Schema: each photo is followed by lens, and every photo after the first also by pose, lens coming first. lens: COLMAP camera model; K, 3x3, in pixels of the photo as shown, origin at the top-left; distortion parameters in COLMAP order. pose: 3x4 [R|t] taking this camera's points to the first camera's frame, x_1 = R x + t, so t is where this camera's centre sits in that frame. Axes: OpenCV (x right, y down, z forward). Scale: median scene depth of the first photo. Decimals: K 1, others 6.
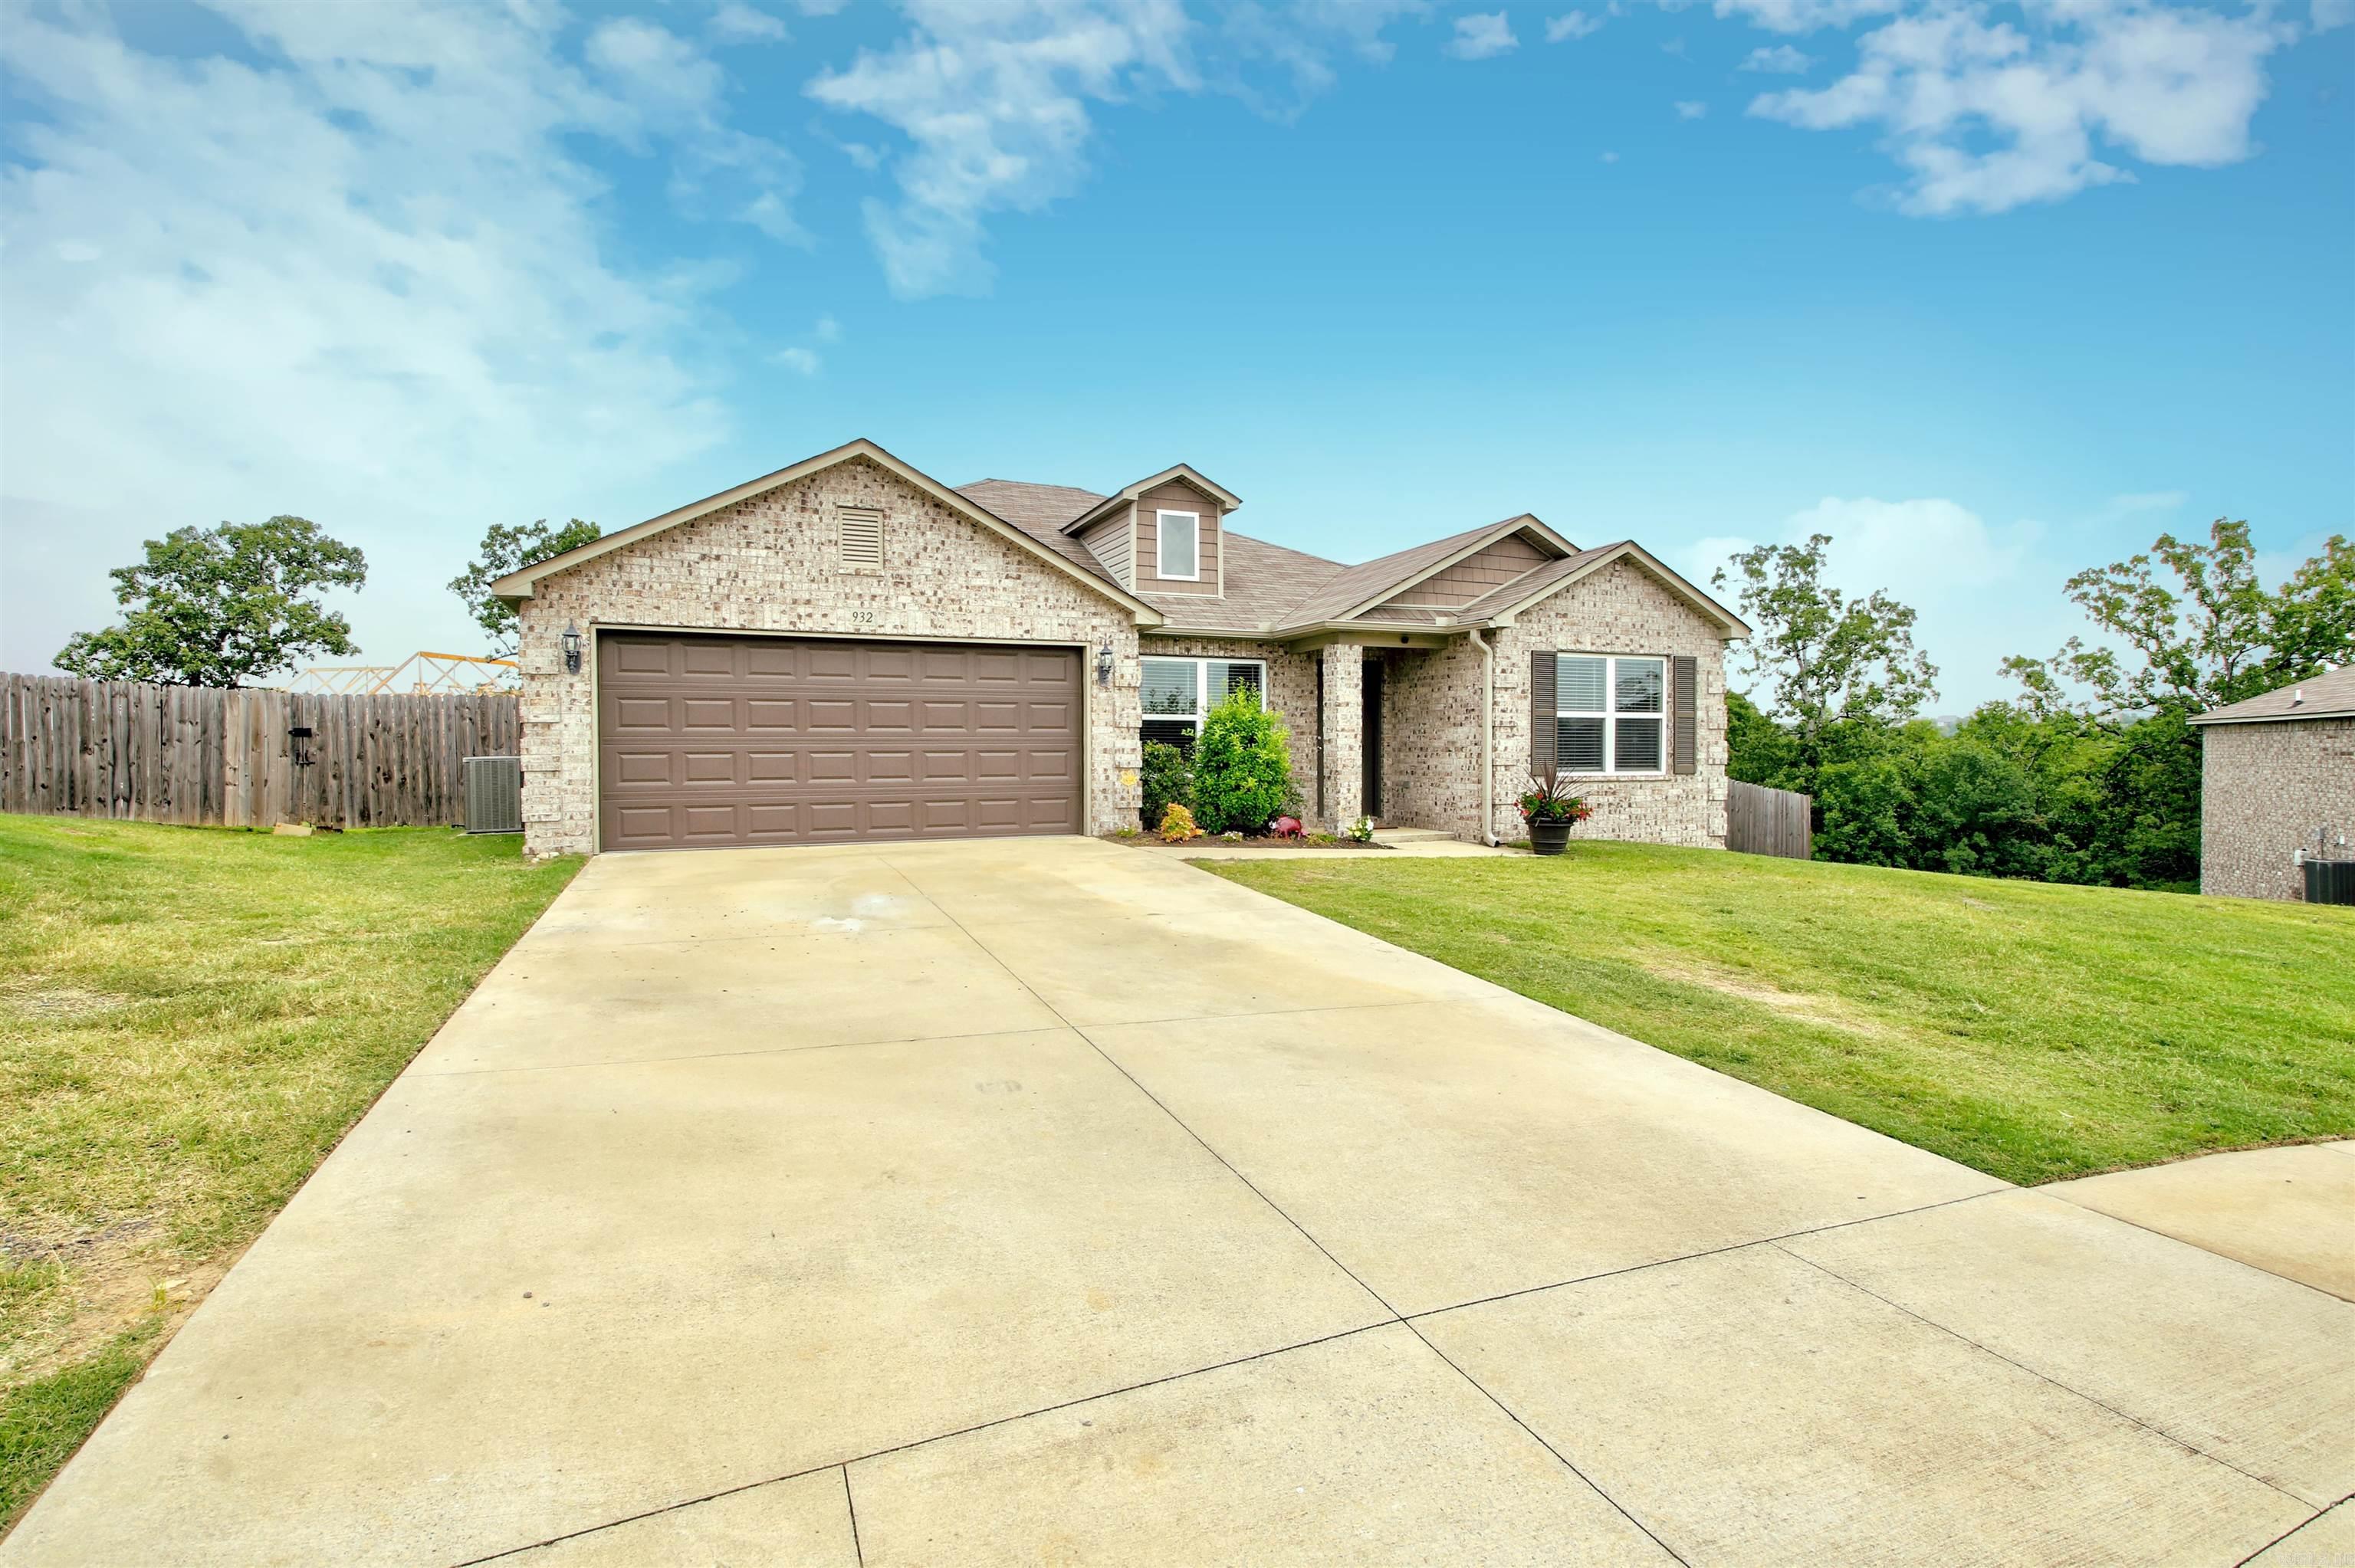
lens RADIAL K [[1119.1, 0, 1179.6], [0, 1119.1, 770.0], [0, 0, 1]] dist [0.023929, -0.034443]
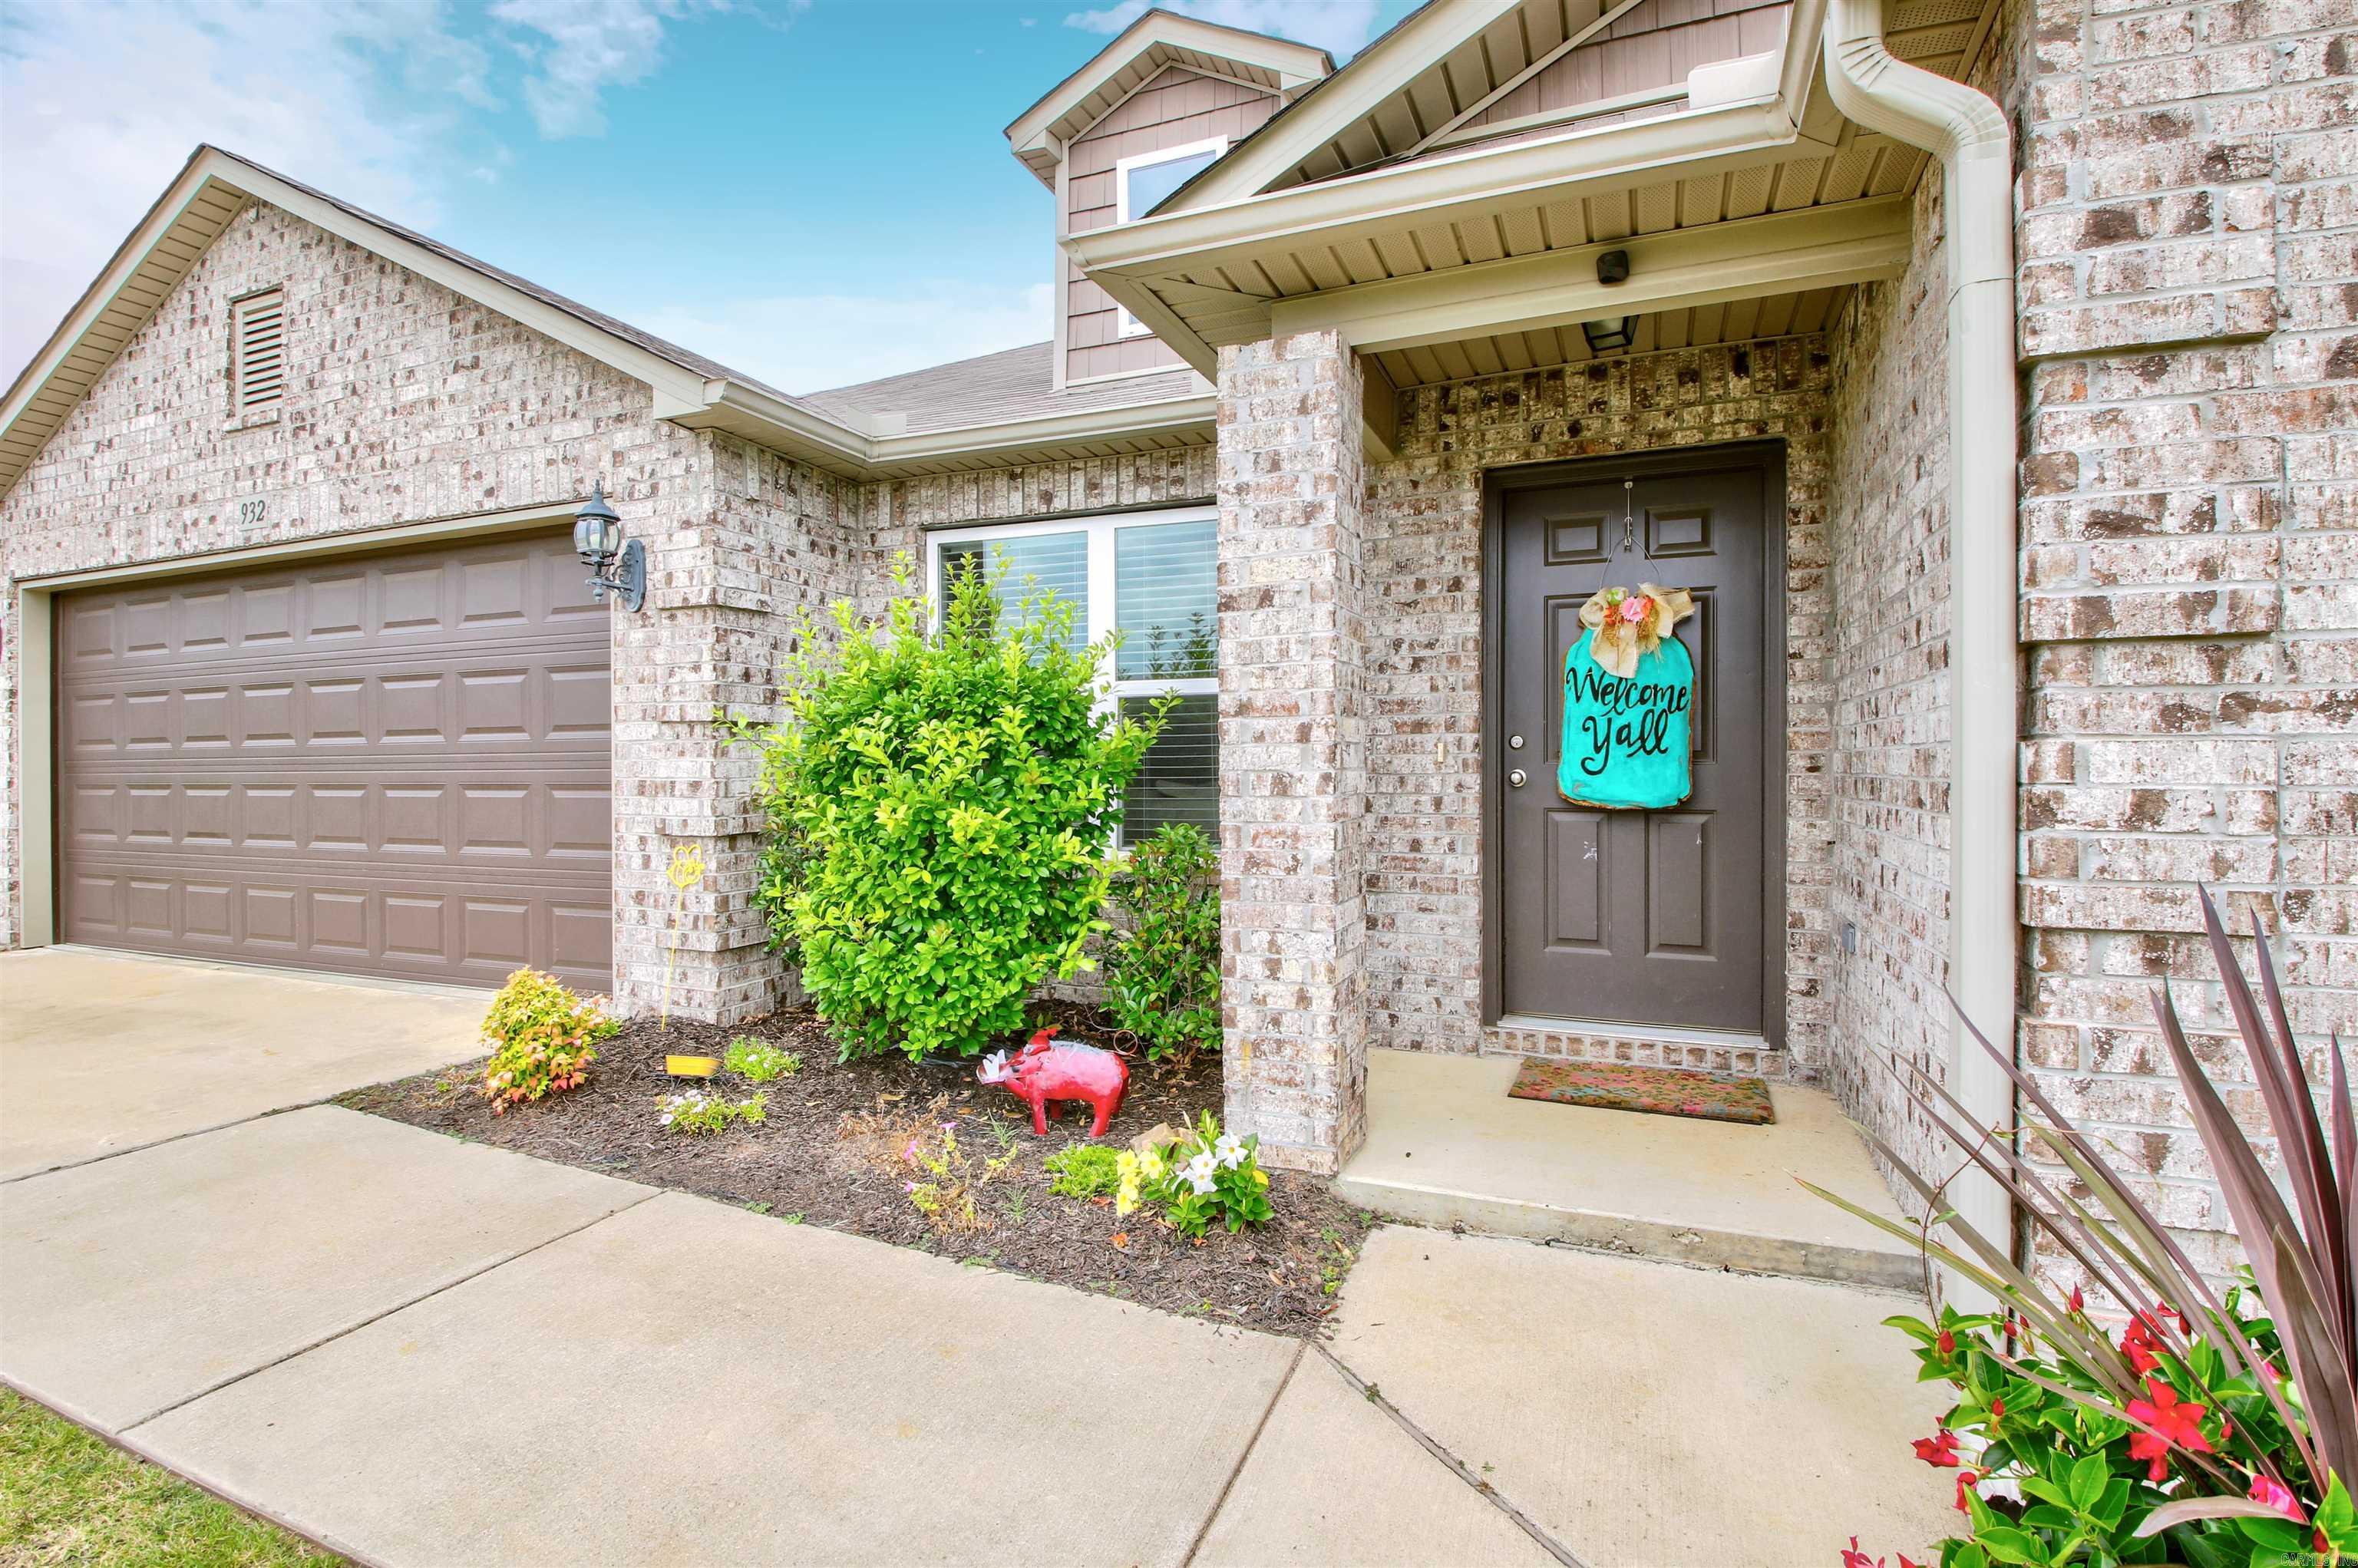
lens RADIAL K [[1120.6, 0, 1181.1], [0, 1120.6, 769.9], [0, 0, 1]] dist [0.023929, -0.034443]
pose [[0.701296, 0.003330, -0.712862, 0.318566], [-0.007356, 0.999970, -0.002566, -0.023276], [0.712832, 0.007043, 0.701300, 0.863633]]
